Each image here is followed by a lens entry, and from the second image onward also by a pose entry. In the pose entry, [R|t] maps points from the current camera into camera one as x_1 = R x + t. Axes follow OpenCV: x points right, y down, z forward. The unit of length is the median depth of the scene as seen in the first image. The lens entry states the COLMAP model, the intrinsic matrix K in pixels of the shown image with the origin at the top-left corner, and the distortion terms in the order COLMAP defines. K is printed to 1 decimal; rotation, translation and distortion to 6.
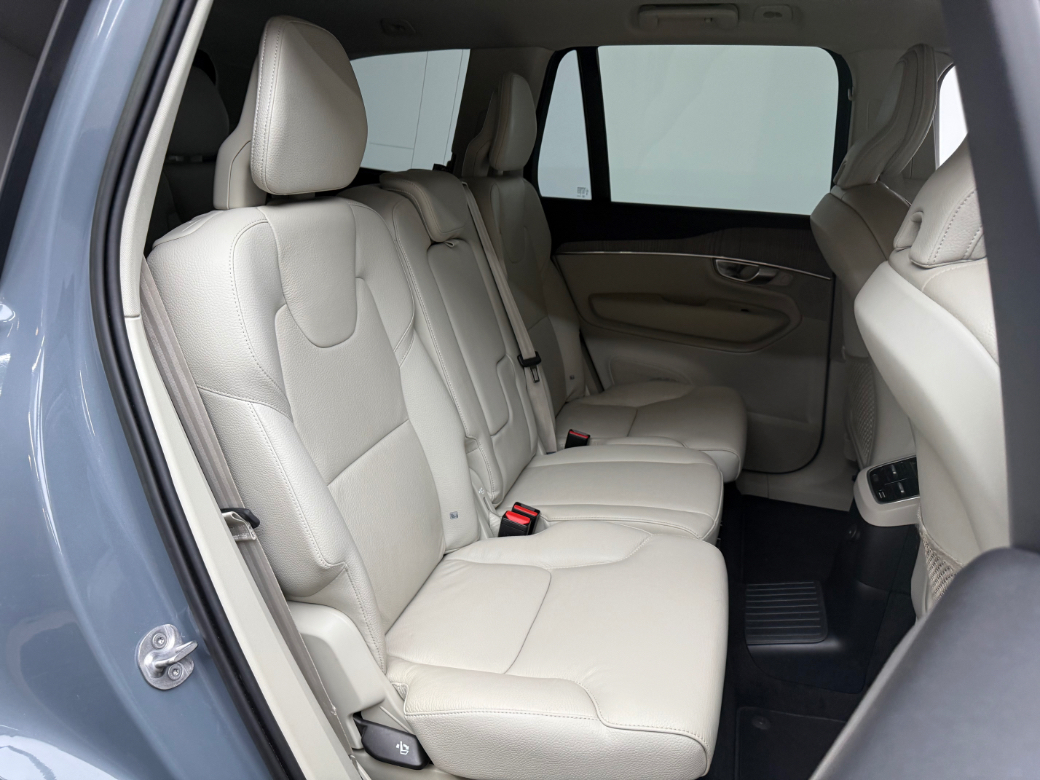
lens RADIAL K [[729.5, 0, 548.2], [0, 729.5, 390.5], [0, 0, 1]] dist [0.002621, -0.003499]
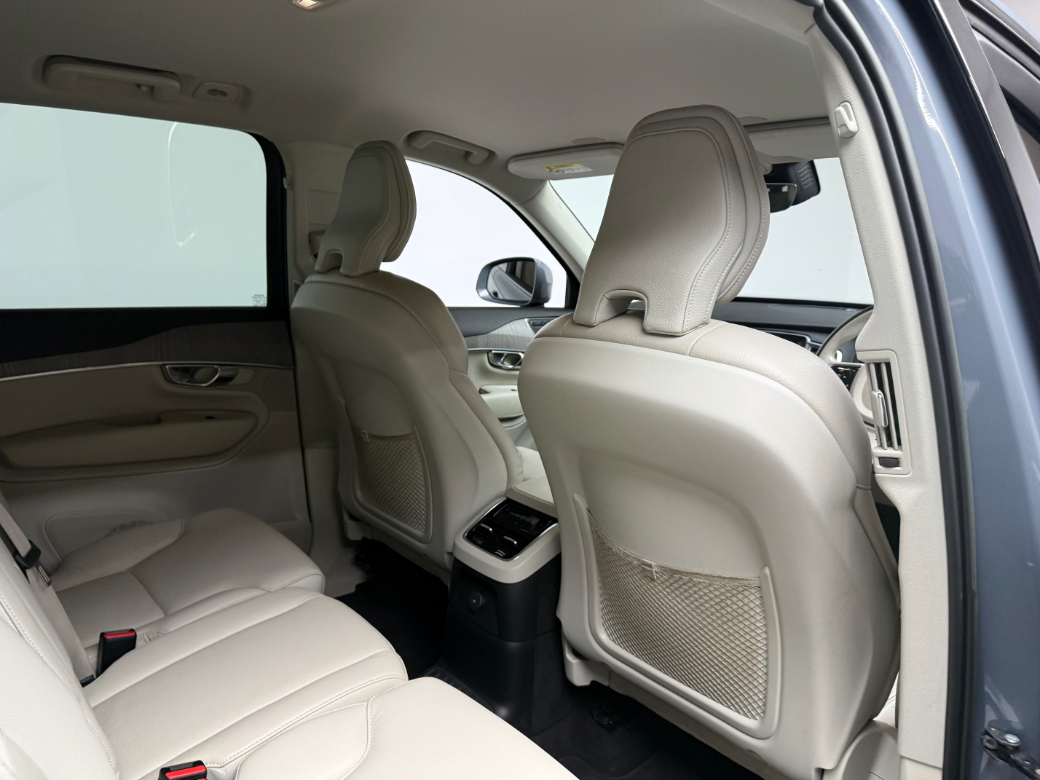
lens RADIAL K [[729.5, 0, 548.2], [0, 729.5, 390.5], [0, 0, 1]] dist [0.002621, -0.003499]
pose [[0.582804, -0.180111, 0.792401, -0.208287], [0.264972, 0.963952, 0.024219, -0.064750], [-0.768199, 0.195849, 0.609519, 0.182952]]
